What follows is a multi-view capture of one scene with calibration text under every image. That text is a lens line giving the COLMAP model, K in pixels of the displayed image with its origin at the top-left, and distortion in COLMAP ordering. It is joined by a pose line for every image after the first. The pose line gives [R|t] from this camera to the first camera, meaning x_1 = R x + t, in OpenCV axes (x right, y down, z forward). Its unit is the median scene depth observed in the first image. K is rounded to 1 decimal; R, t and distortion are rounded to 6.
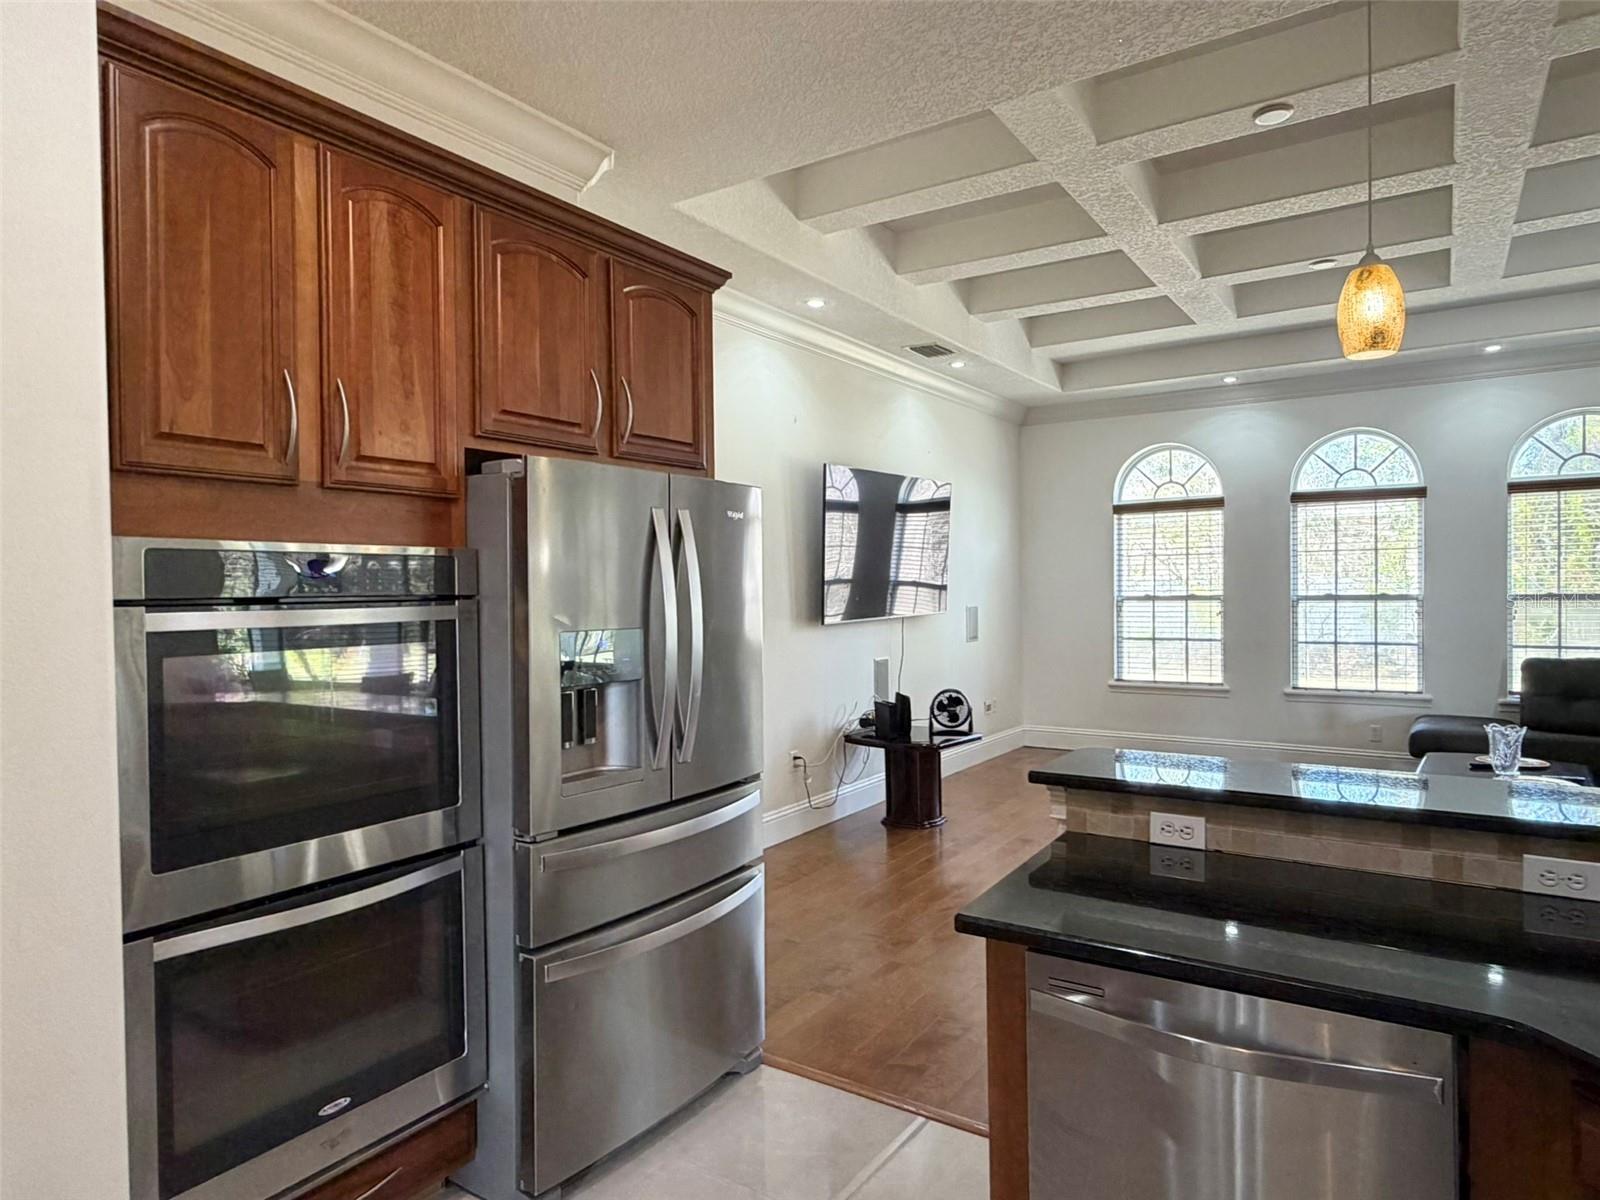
lens RADIAL K [[966.6, 0, 797.6], [0, 966.6, 599.1], [0, 0, 1]] dist [0.003613, 0.001007]
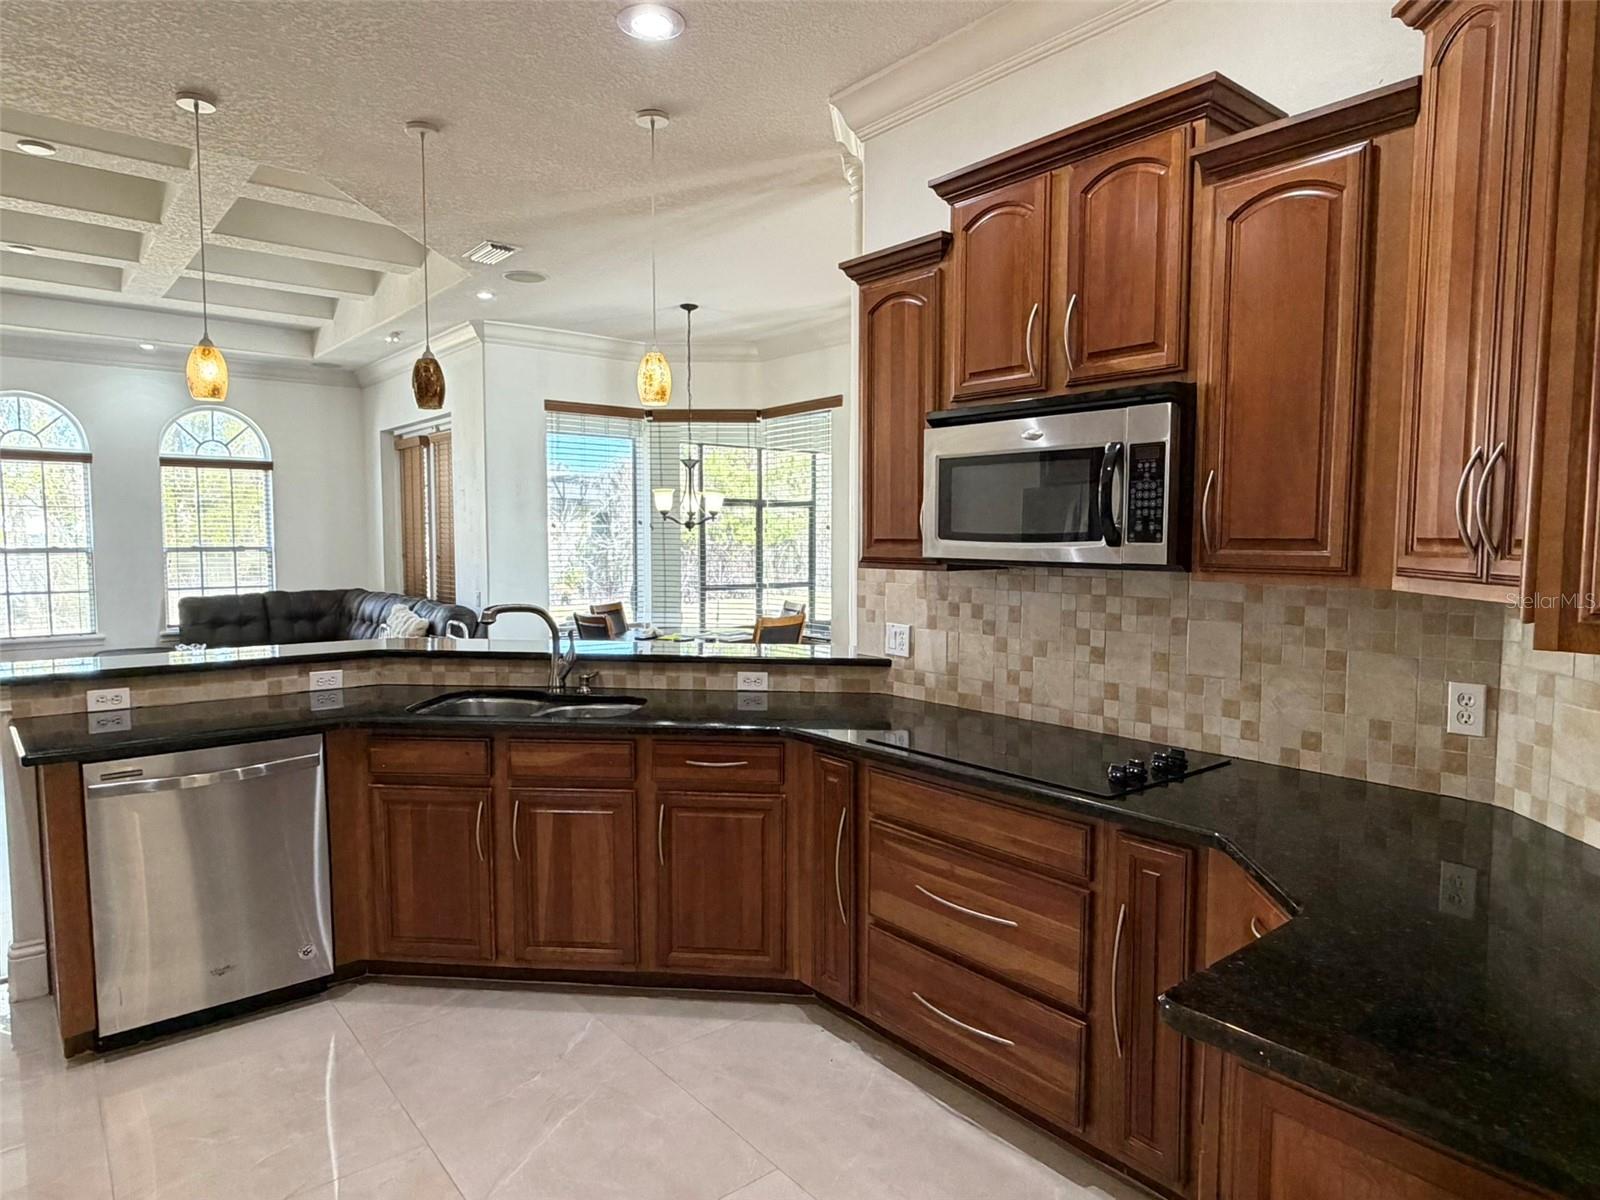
lens RADIAL K [[966.6, 0, 798.2], [0, 966.6, 606.2], [0, 0, 1]] dist [0.003613, 0.001007]
pose [[0.288613, -0.057140, 0.955739, -0.227845], [0.007531, 0.998322, 0.057412, 0.005033], [-0.957416, -0.009372, 0.288559, -0.142719]]
